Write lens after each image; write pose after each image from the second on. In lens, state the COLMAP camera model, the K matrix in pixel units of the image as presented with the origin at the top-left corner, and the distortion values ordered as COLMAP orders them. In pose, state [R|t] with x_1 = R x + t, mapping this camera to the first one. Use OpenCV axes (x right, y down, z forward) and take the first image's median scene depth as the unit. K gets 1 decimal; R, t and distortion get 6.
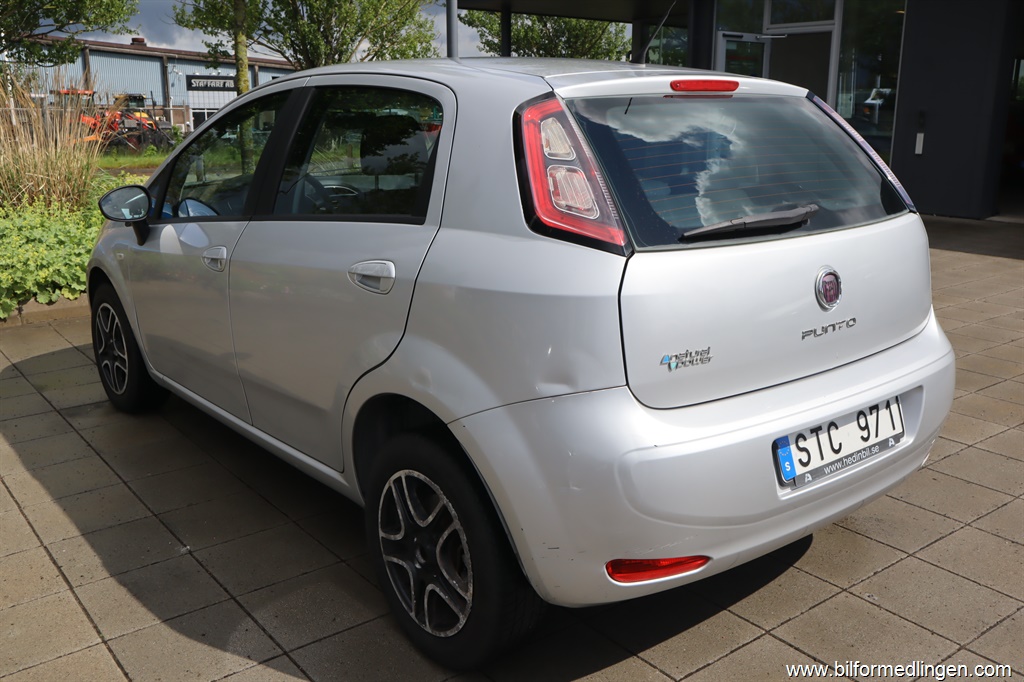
lens RADIAL K [[943.1, 0, 512.0], [0, 943.1, 341.0], [0, 0, 1]] dist [-0.014728, 0.023711]
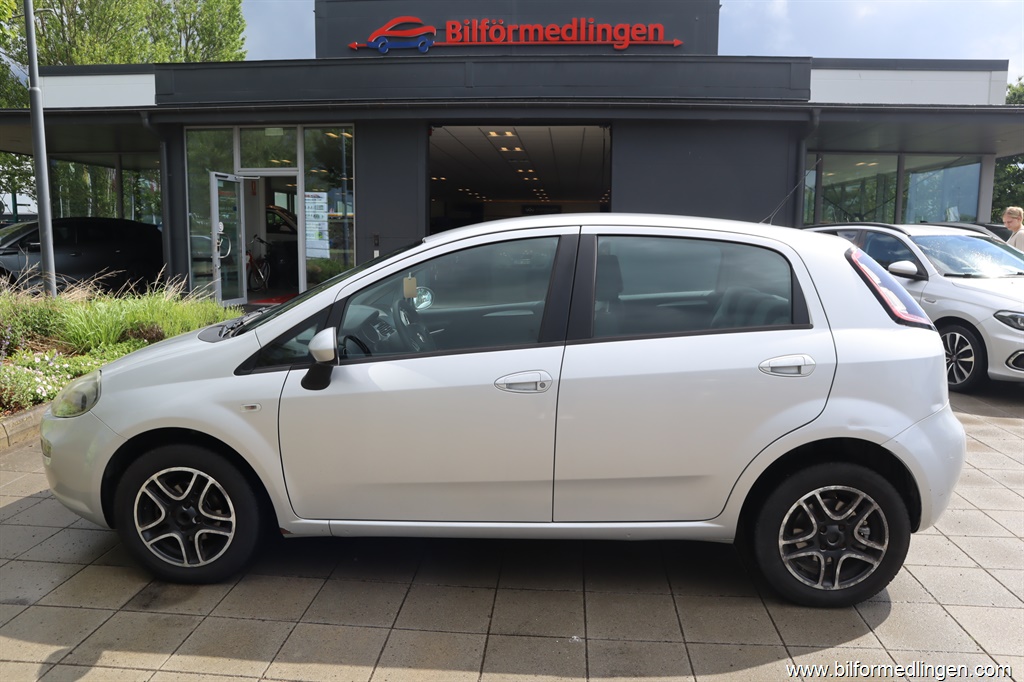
lens RADIAL K [[756.0, 0, 512.0], [0, 756.0, 341.0], [0, 0, 1]] dist [-0.058380, 0.003993]
pose [[0.670949, -0.108311, 0.733551, -0.249413], [0.175256, 0.984409, -0.014949, -0.031819], [-0.720495, 0.138589, 0.679470, 0.096970]]
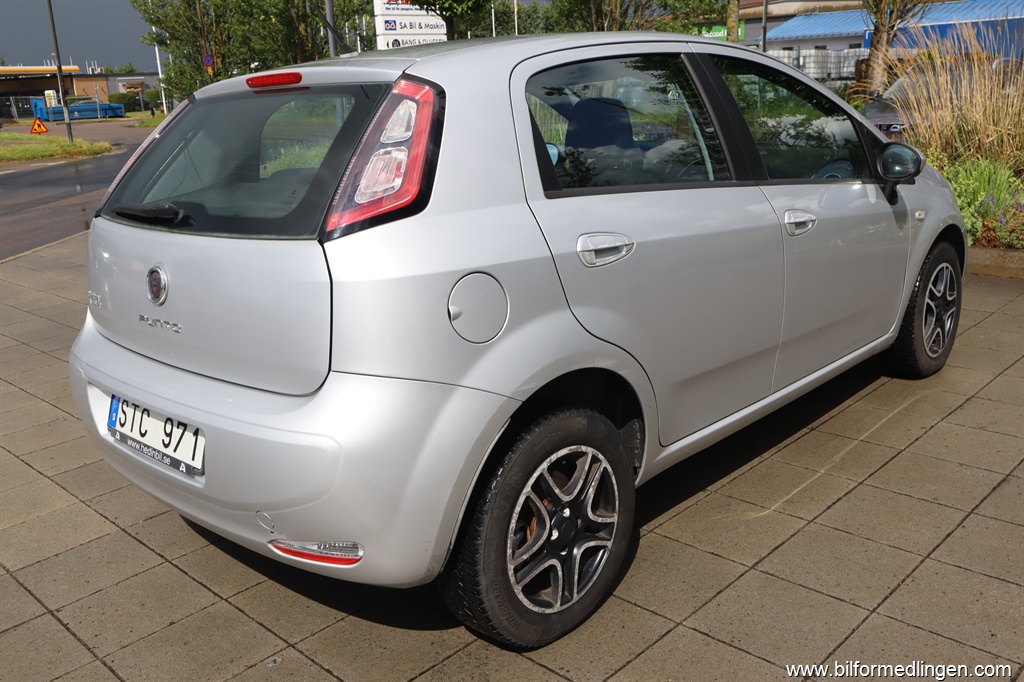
lens RADIAL K [[920.0, 0, 512.0], [0, 920.0, 341.0], [0, 0, 1]] dist [-0.034836, 0.012160]
pose [[0.131069, 0.261455, -0.956275, 1.316980], [-0.186488, 0.953879, 0.235239, -0.295551], [0.973675, 0.147502, 0.173782, 1.171341]]
